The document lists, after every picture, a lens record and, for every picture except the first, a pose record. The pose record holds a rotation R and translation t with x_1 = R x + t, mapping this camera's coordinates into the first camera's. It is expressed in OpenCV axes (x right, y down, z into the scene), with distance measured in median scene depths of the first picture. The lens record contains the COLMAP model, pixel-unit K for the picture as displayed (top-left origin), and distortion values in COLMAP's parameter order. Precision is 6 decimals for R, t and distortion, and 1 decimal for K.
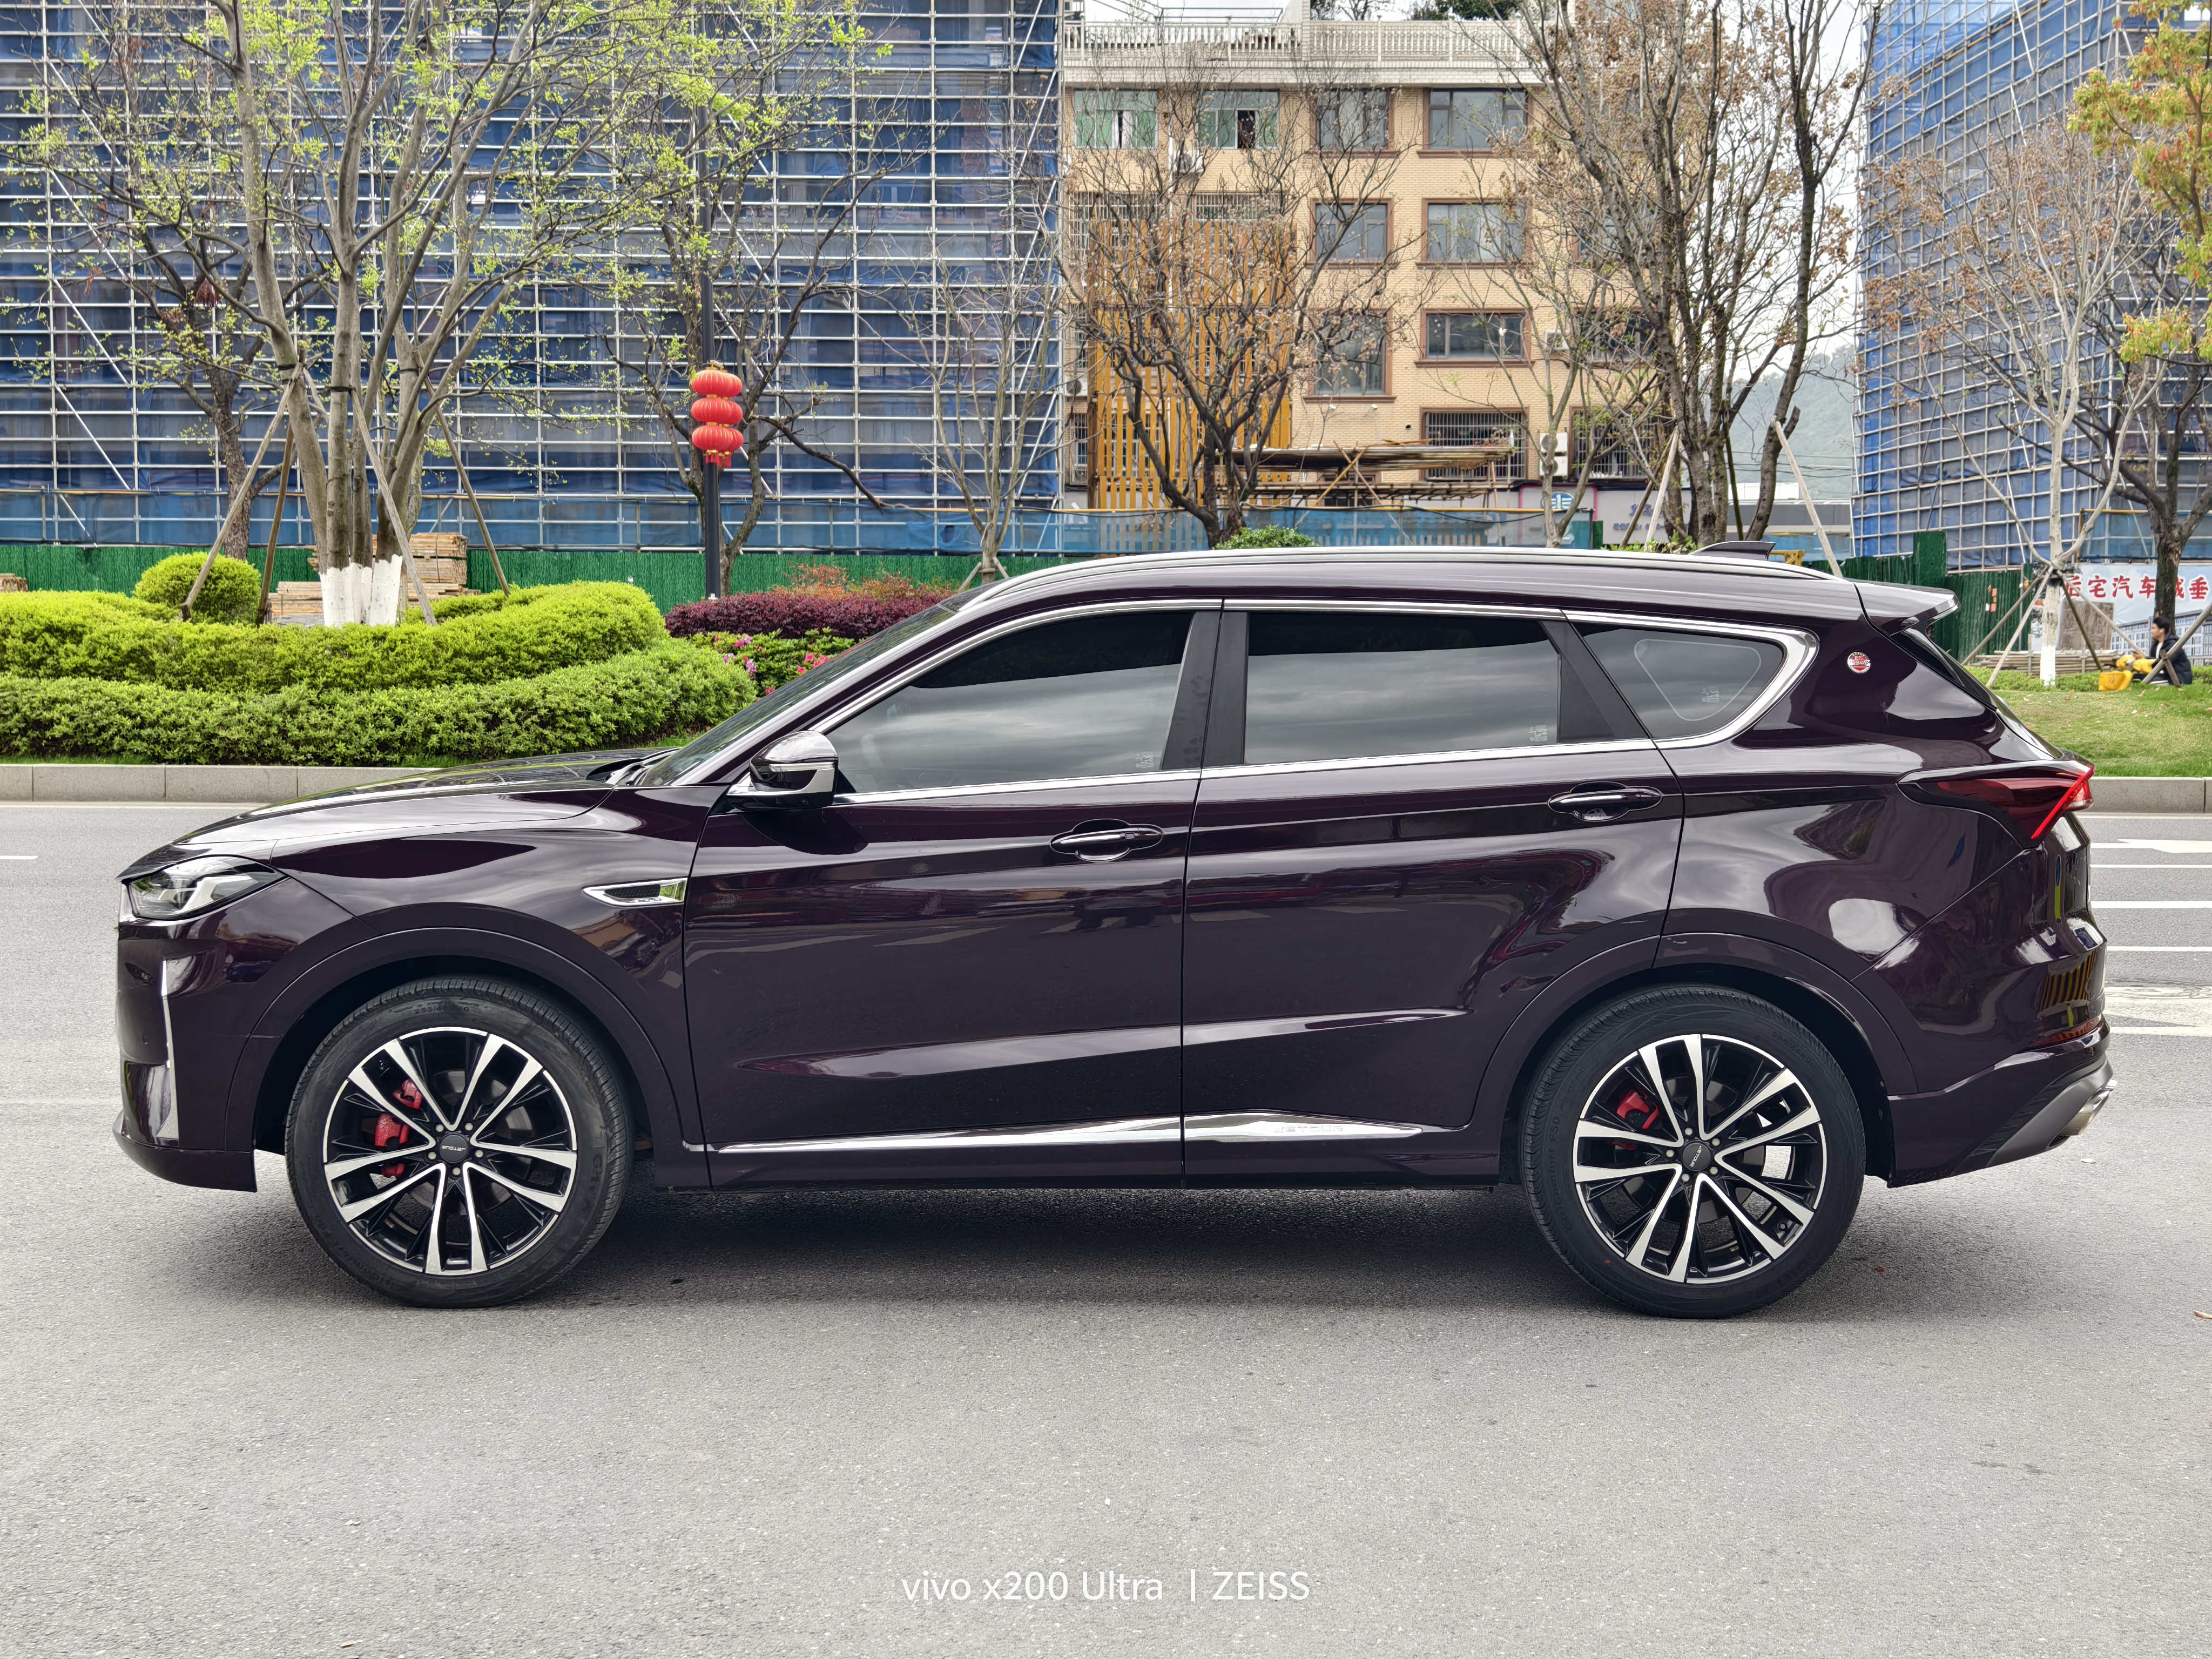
lens RADIAL K [[2903.3, 0, 1106.0], [0, 2903.3, 829.5], [0, 0, 1]] dist [0.286675, -1.083043]
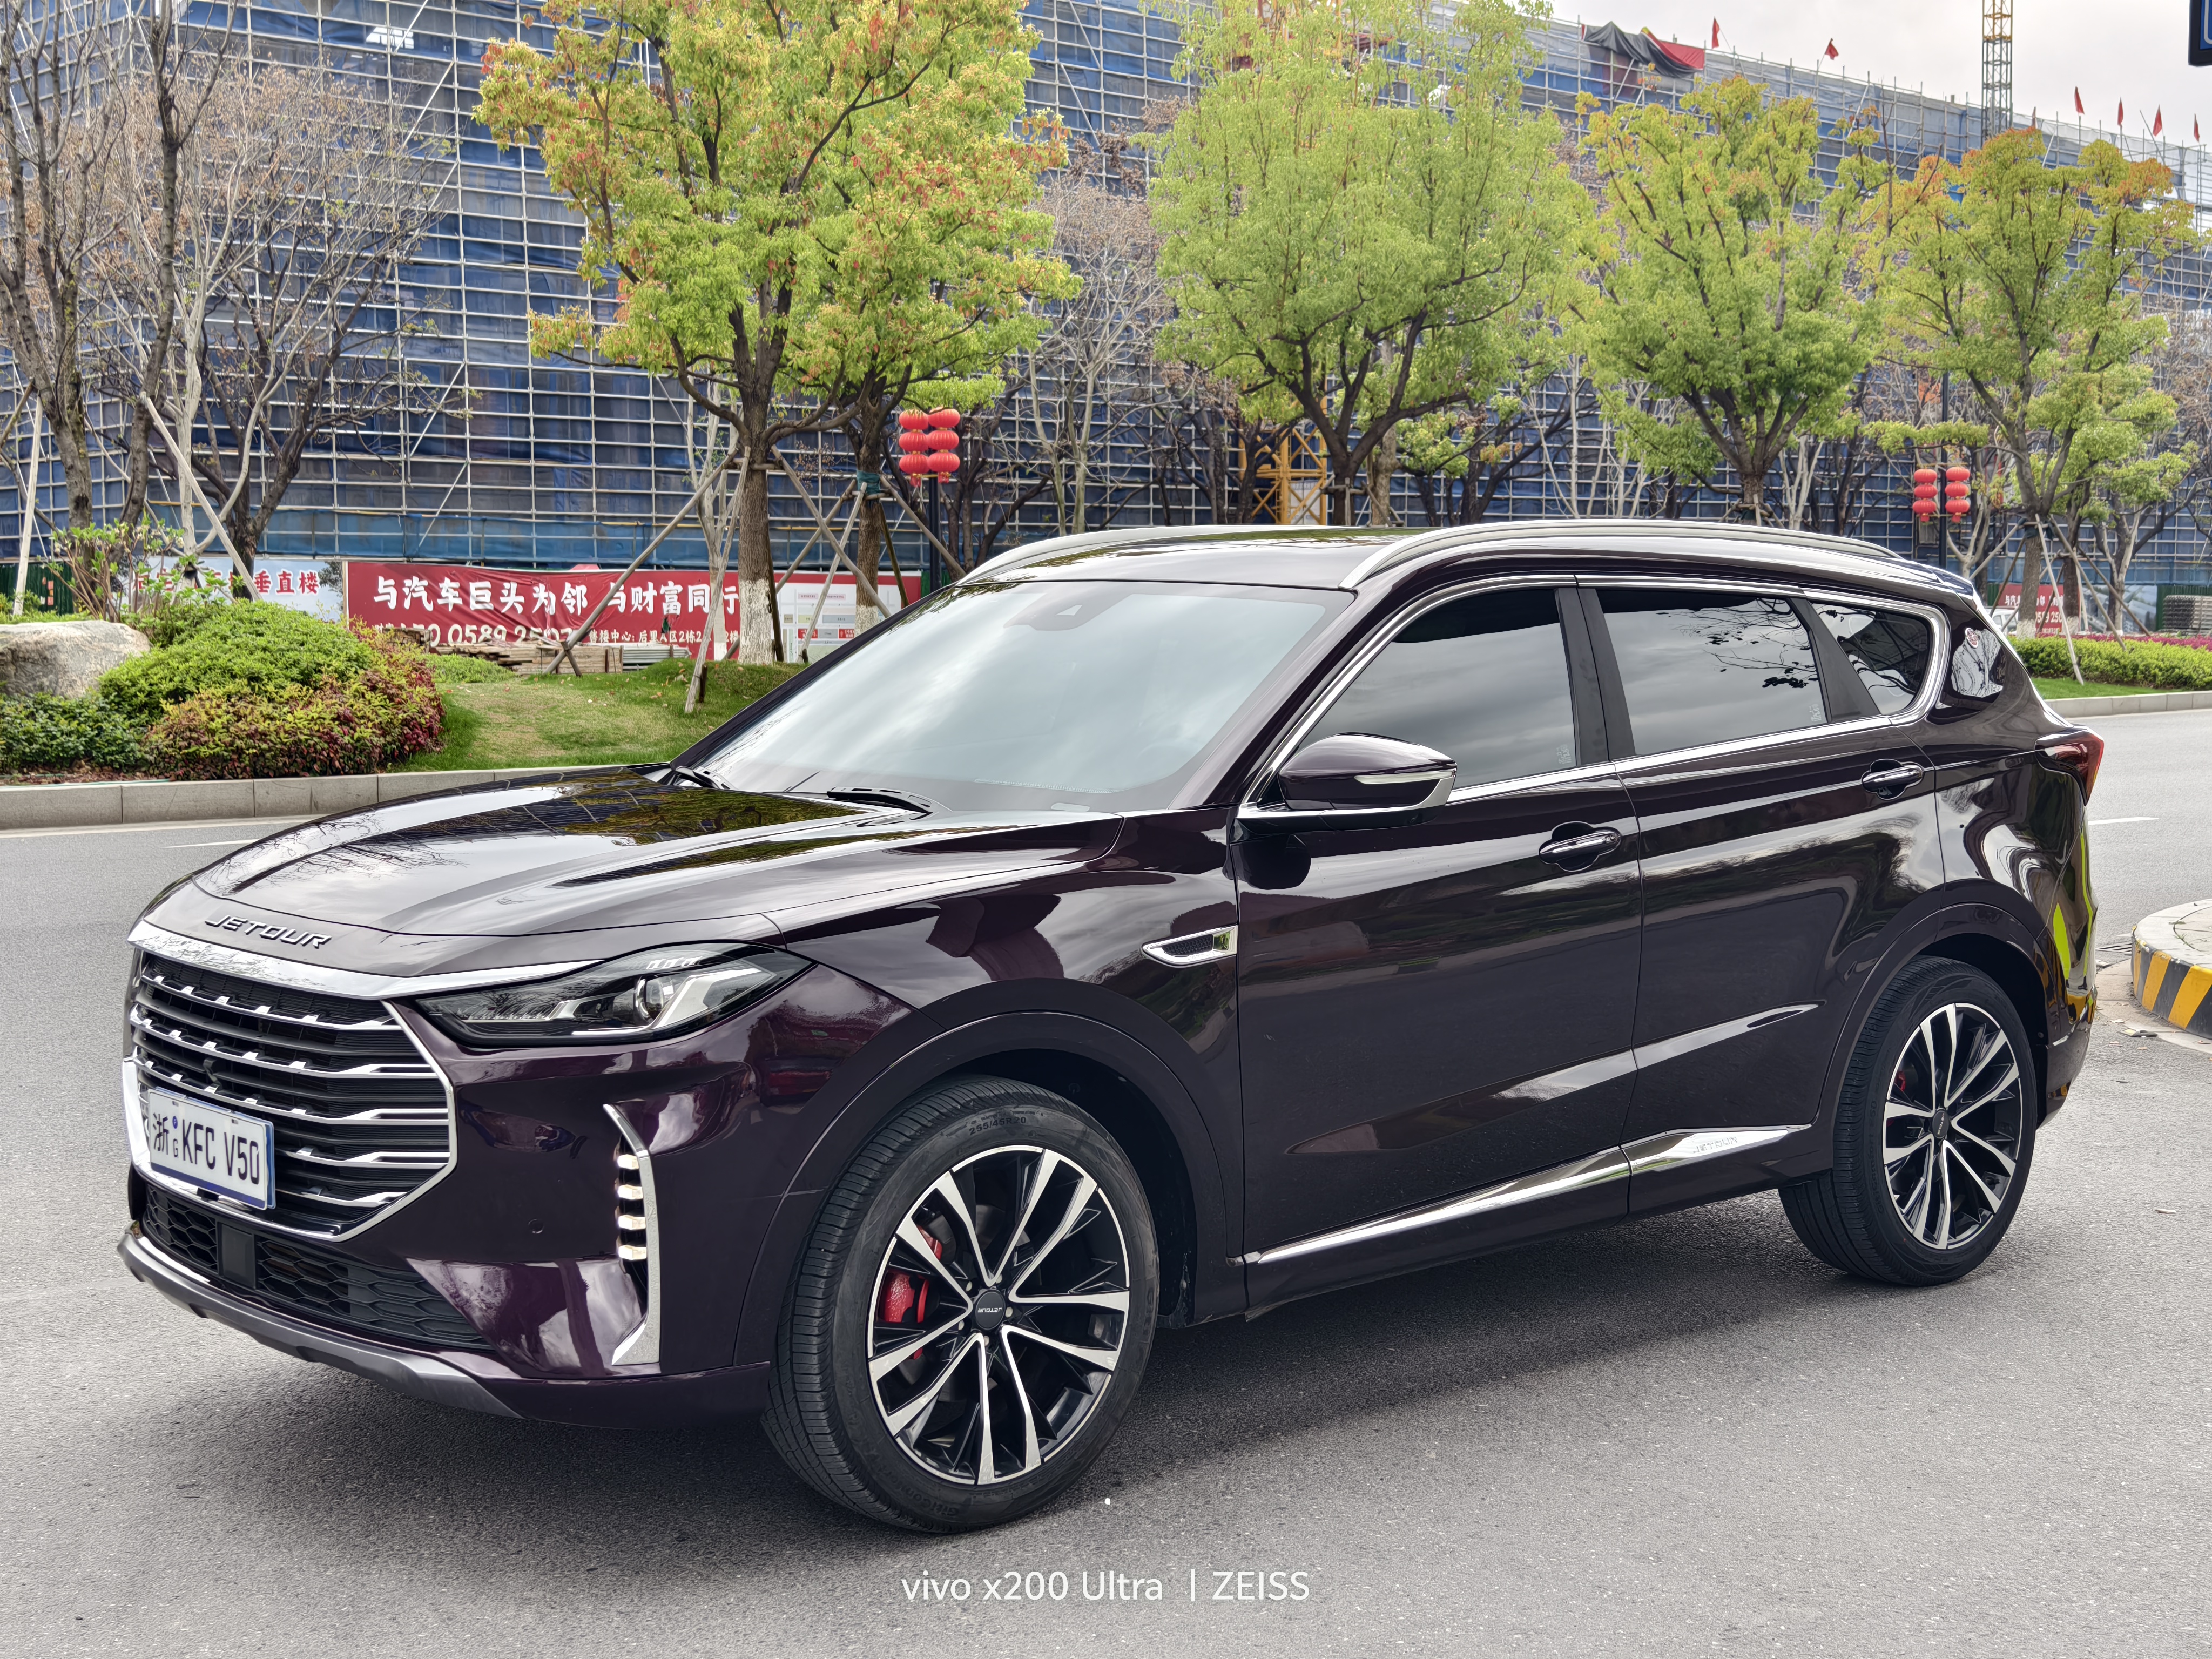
lens RADIAL K [[2903.3, 0, 1106.0], [0, 2903.3, 829.5], [0, 0, 1]] dist [0.286675, -1.083043]
pose [[0.745697, -0.053653, 0.664121, -0.685459], [0.052748, 0.998378, 0.021430, -0.027123], [-0.664194, 0.019051, 0.747318, 0.428134]]
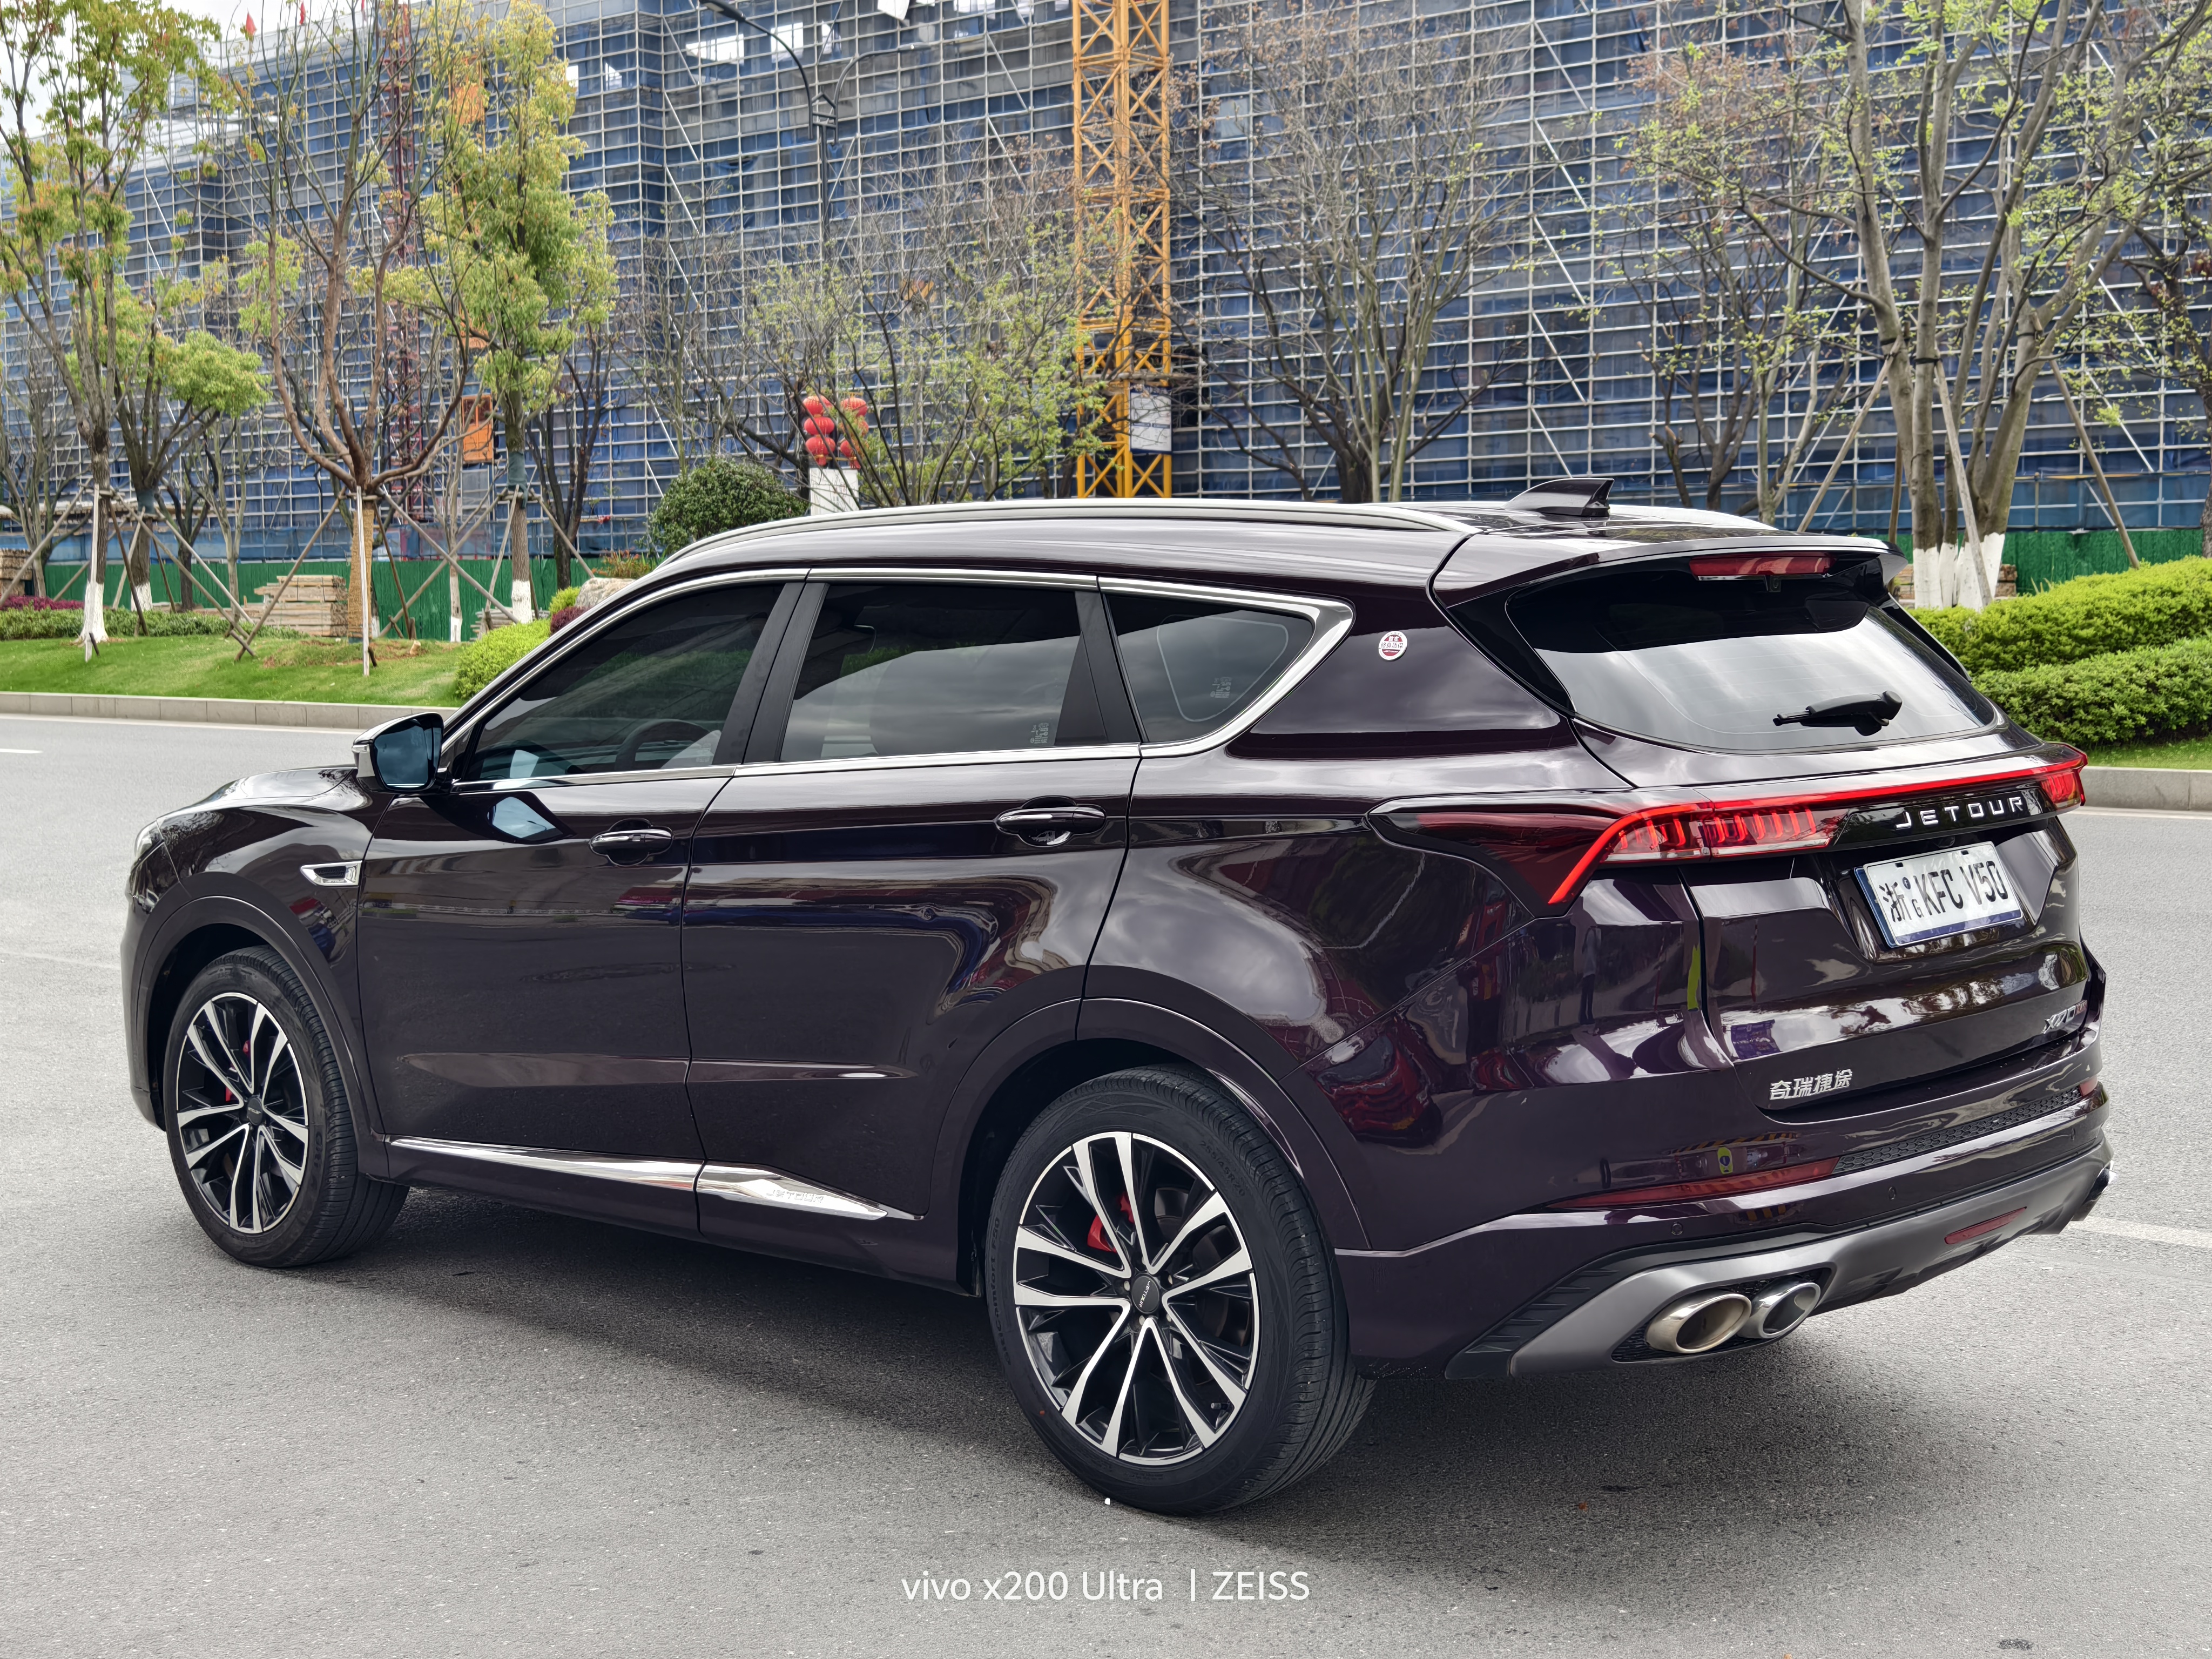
lens RADIAL K [[2900.5, 0, 1106.0], [0, 2900.5, 829.5], [0, 0, 1]] dist [0.312635, -1.080534]
pose [[0.737253, 0.043746, -0.674200, 0.697765], [-0.041174, 0.998956, 0.019793, -0.023232], [0.674361, 0.013167, 0.738284, 0.434475]]
